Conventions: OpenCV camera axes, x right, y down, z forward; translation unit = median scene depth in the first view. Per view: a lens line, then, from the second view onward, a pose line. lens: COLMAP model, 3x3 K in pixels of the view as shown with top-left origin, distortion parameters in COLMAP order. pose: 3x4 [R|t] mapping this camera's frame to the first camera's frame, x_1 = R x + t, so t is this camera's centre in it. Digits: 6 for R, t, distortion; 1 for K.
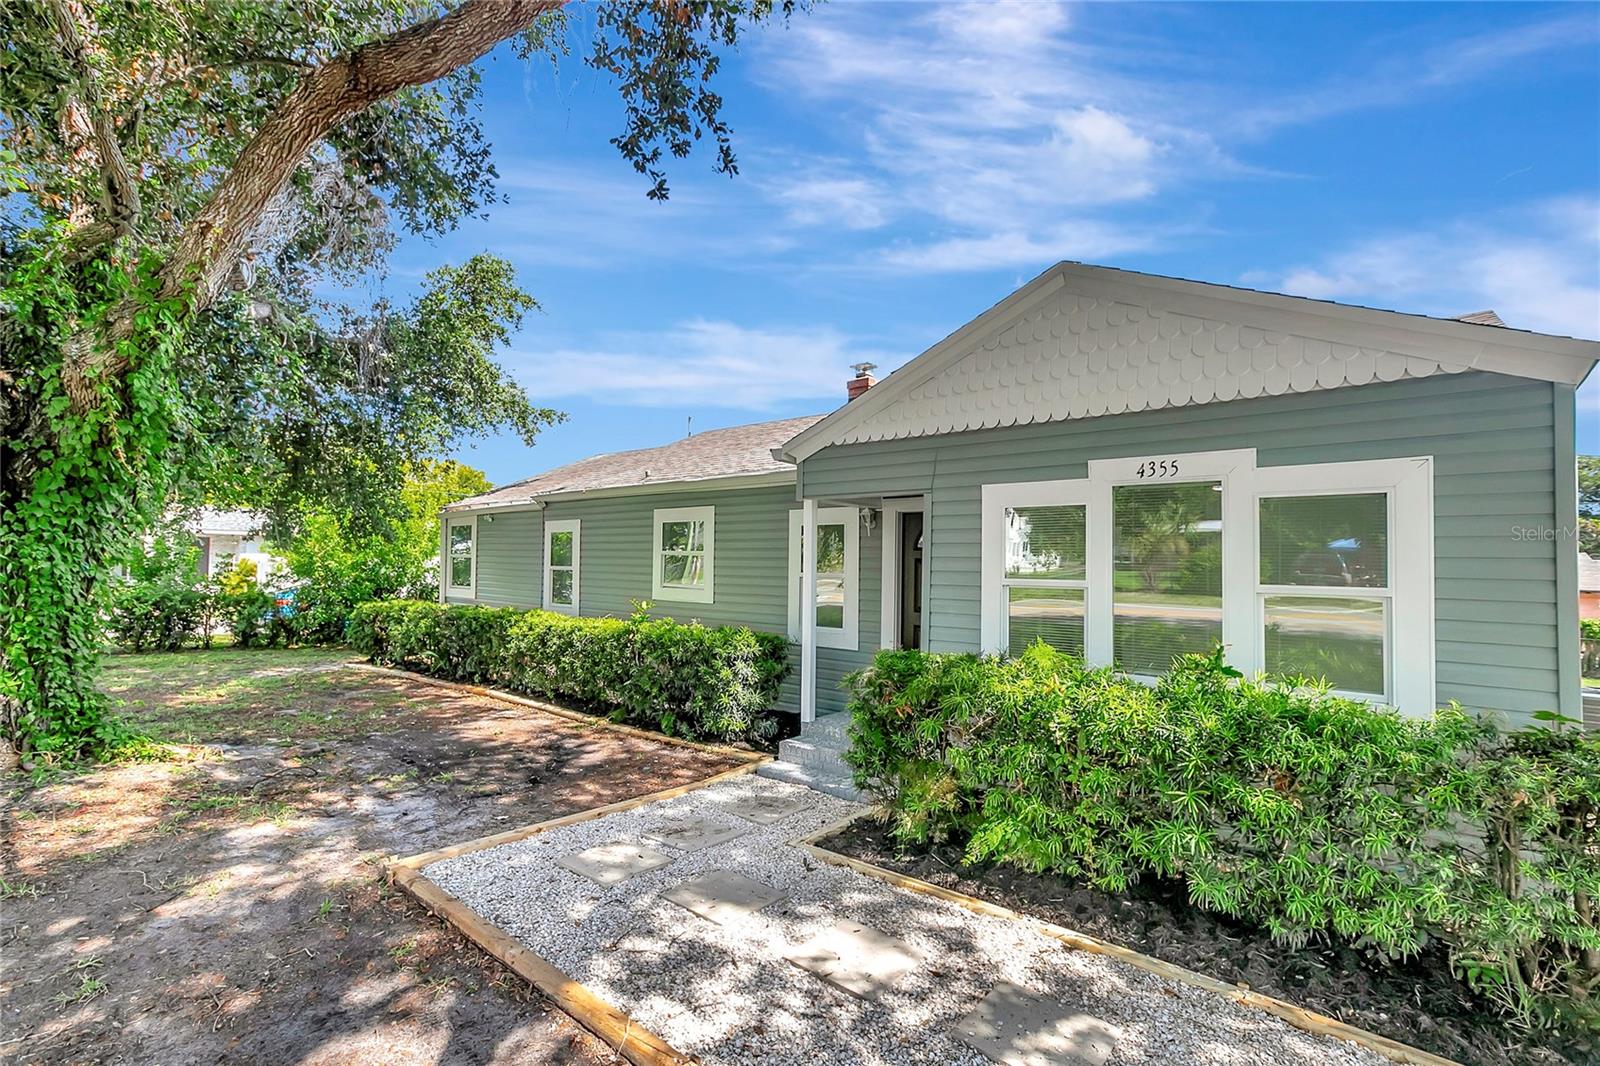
lens RADIAL K [[731.6, 0, 807.5], [0, 731.6, 530.7], [0, 0, 1]] dist [0.001500, 0.000206]
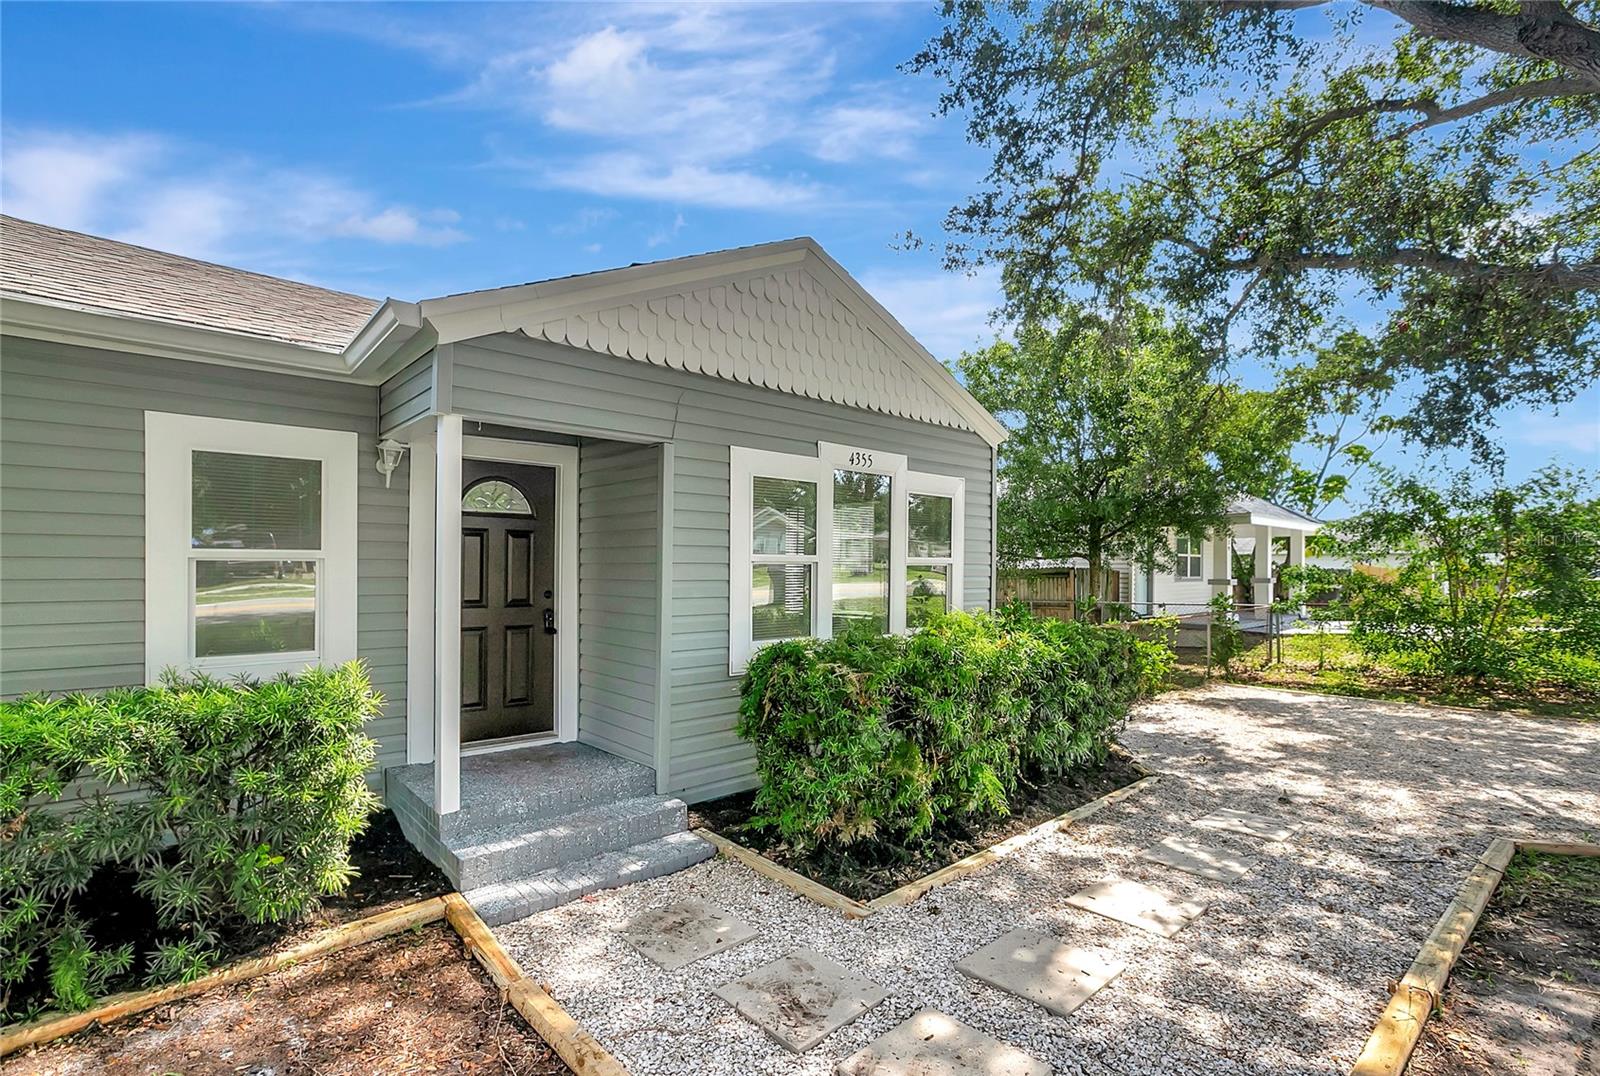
lens RADIAL K [[738.9, 0, 796.9], [0, 738.9, 563.1], [0, 0, 1]] dist [-0.000540, 0.000135]
pose [[0.140060, -0.029461, 0.989705, -0.686411], [-0.066009, 0.997056, 0.039021, 0.040574], [-0.987940, -0.070795, 0.137703, 0.880005]]
